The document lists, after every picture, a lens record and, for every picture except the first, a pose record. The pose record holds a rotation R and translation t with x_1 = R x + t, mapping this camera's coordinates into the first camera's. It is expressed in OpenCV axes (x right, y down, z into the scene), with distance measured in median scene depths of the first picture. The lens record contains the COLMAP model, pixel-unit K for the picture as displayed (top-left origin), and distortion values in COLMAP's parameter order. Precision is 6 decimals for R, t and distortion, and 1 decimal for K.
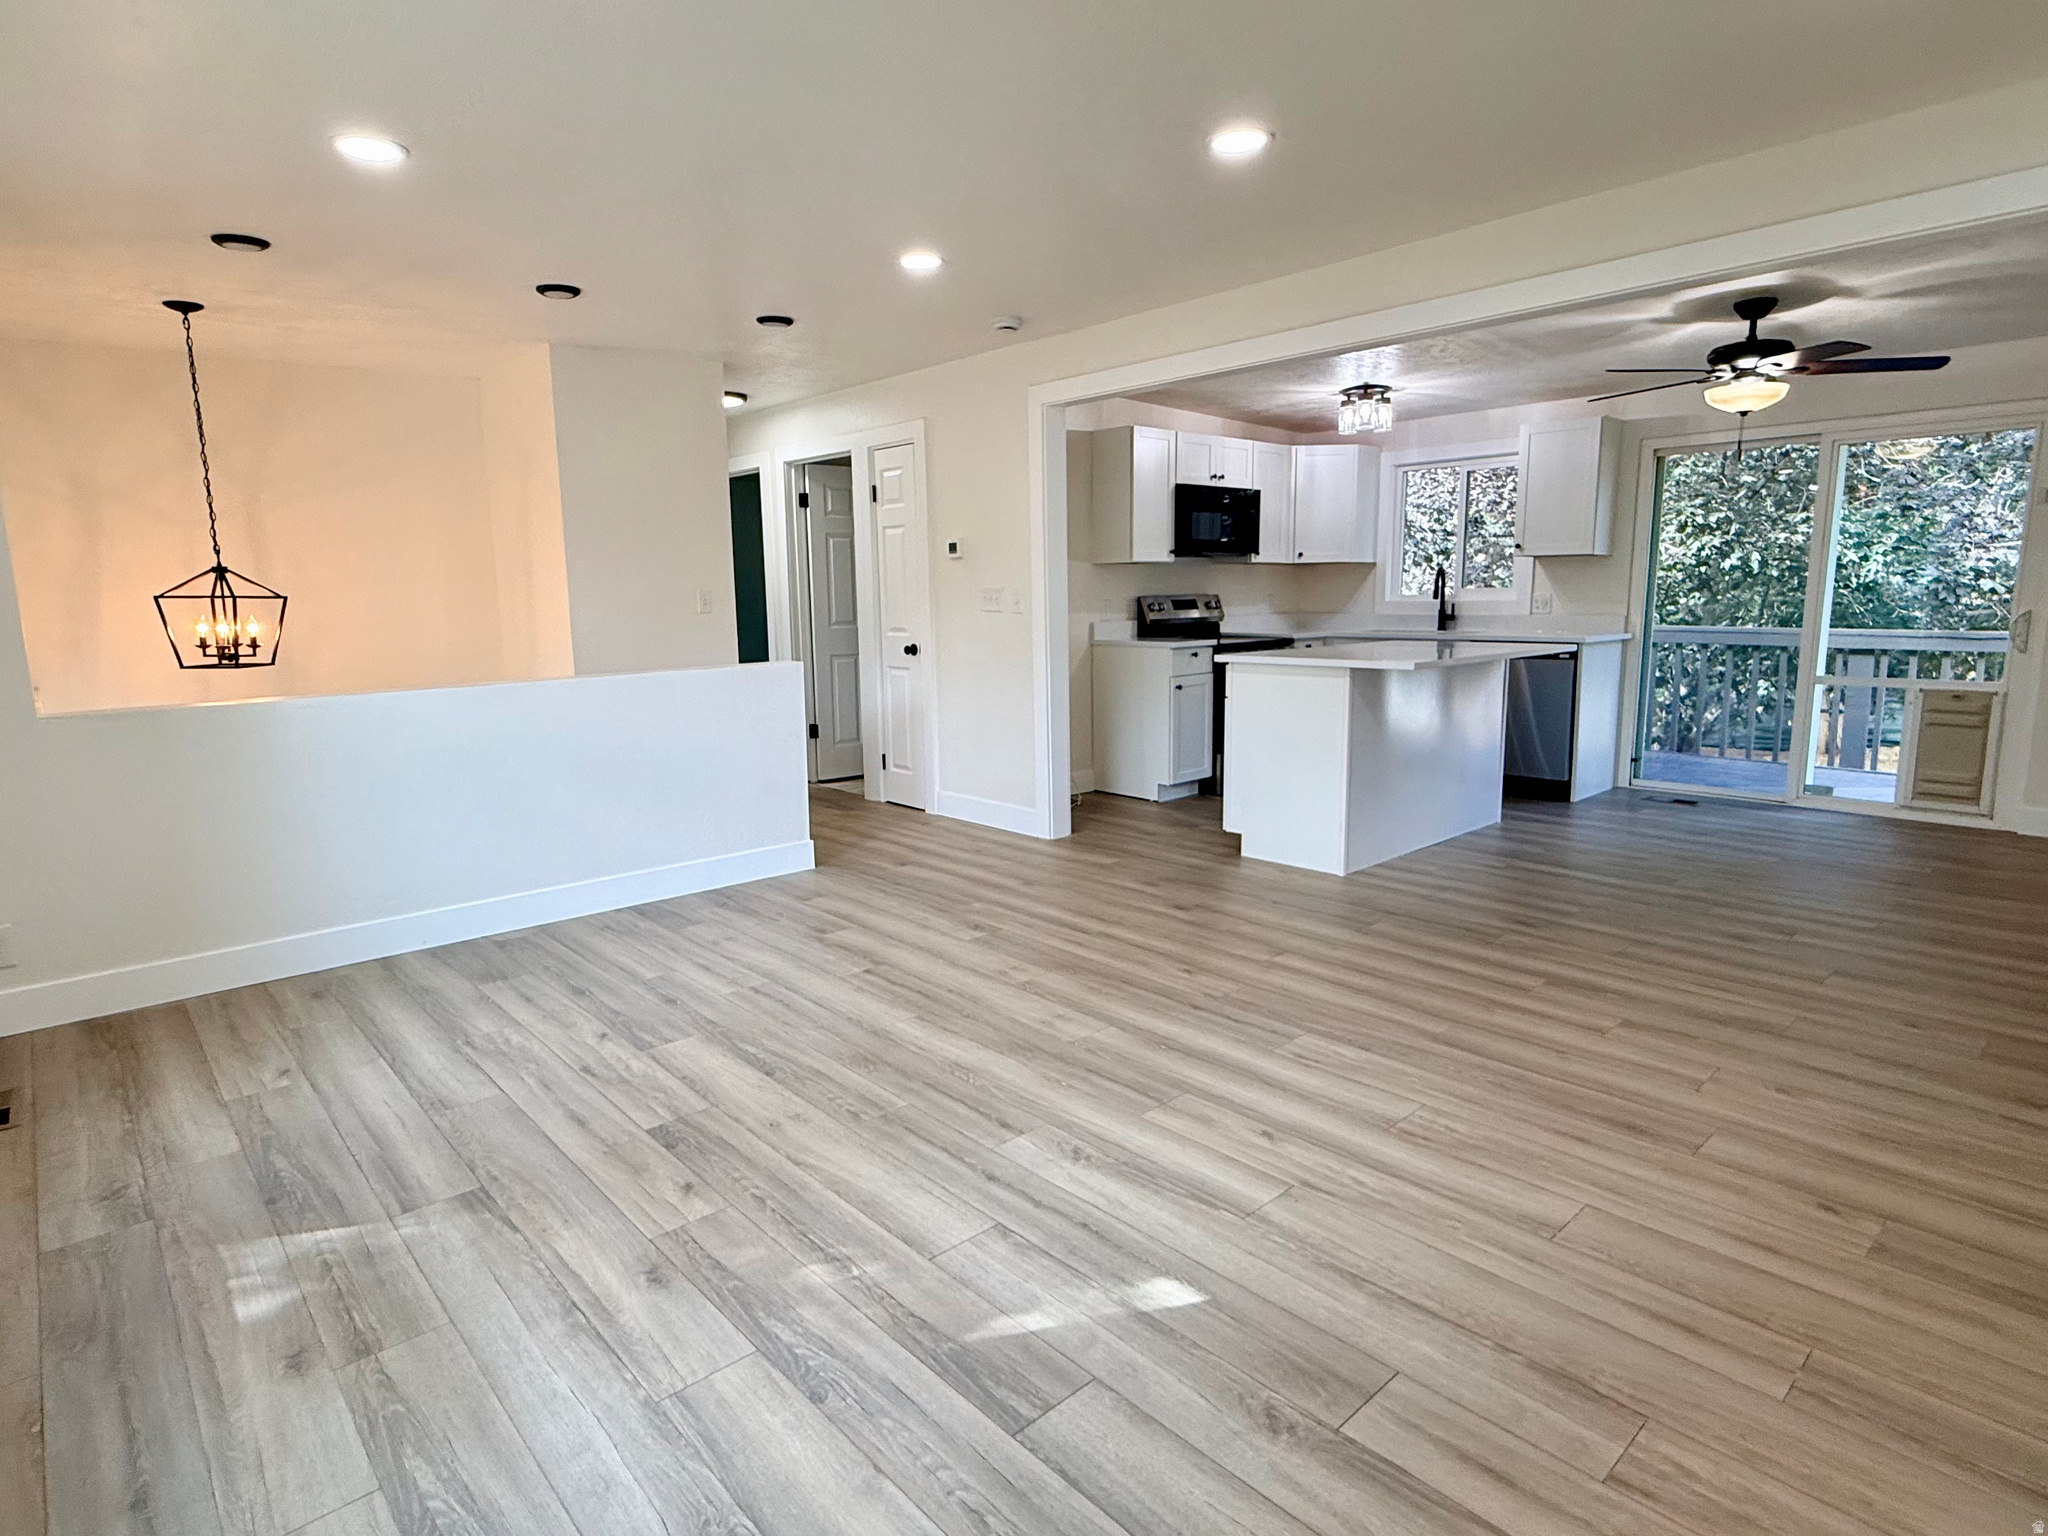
lens RADIAL K [[1084.5, 0, 1025.6], [0, 1084.5, 767.6], [0, 0, 1]] dist [0.000297, 0.001274]
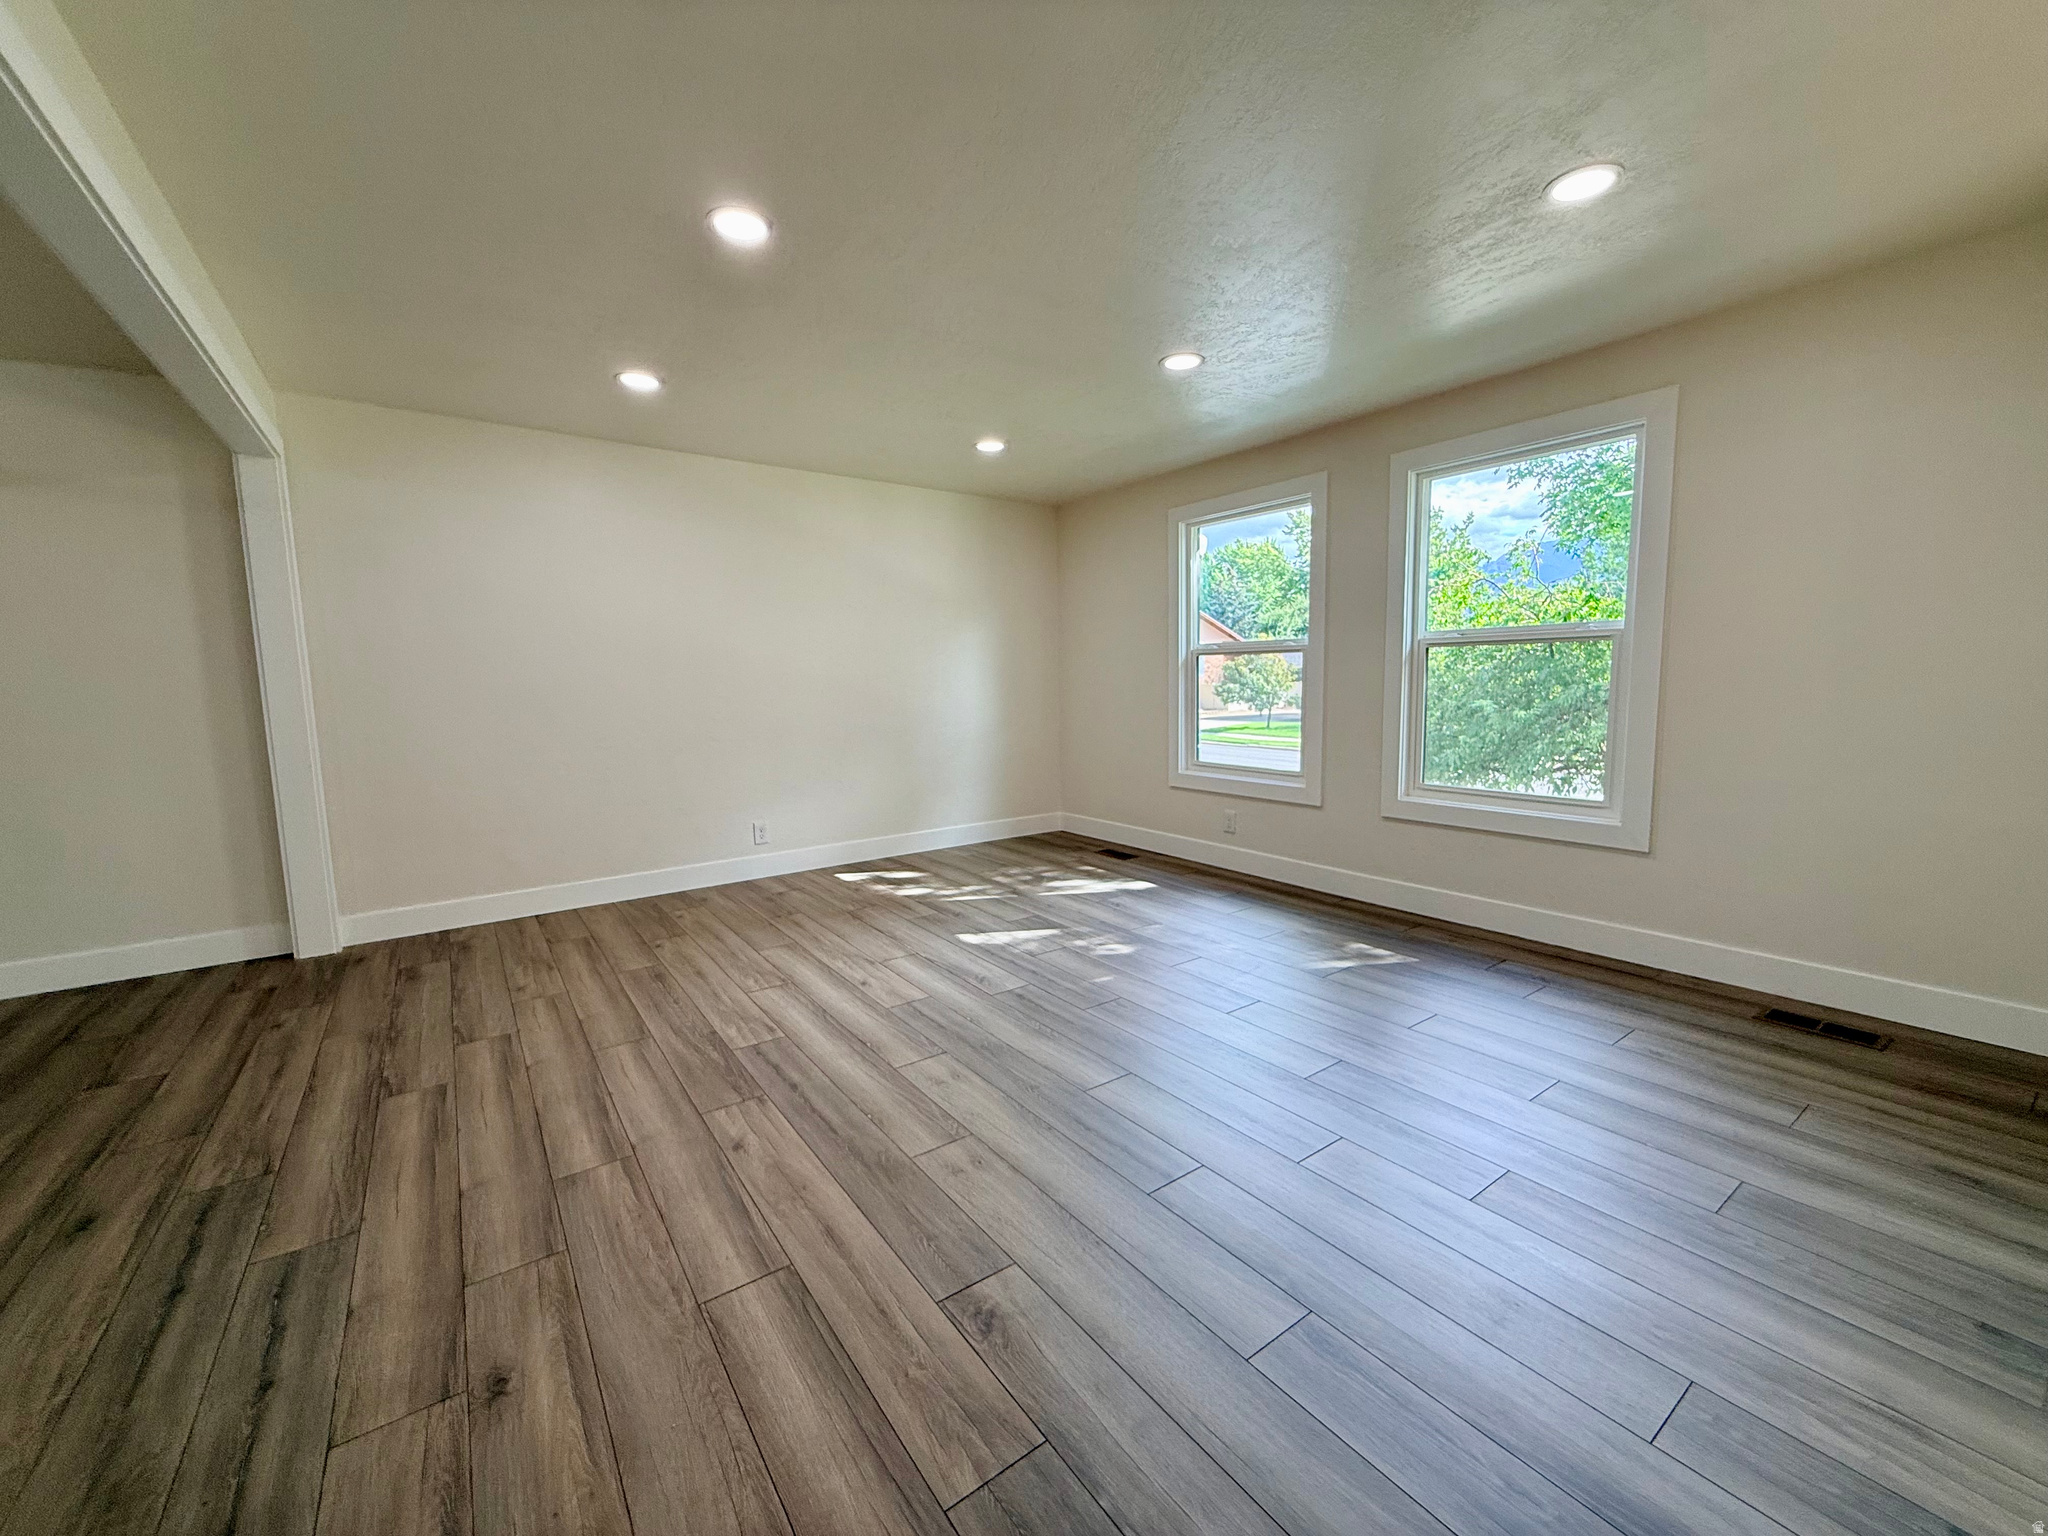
lens RADIAL K [[821.8, 0, 1016.7], [0, 821.8, 762.8], [0, 0, 1]] dist [-0.001193, 0.000133]
pose [[-0.990991, 0.024059, 0.131753, -0.111871], [0.058468, 0.962759, 0.263965, -0.187030], [-0.120495, 0.269290, -0.955491, 1.287633]]
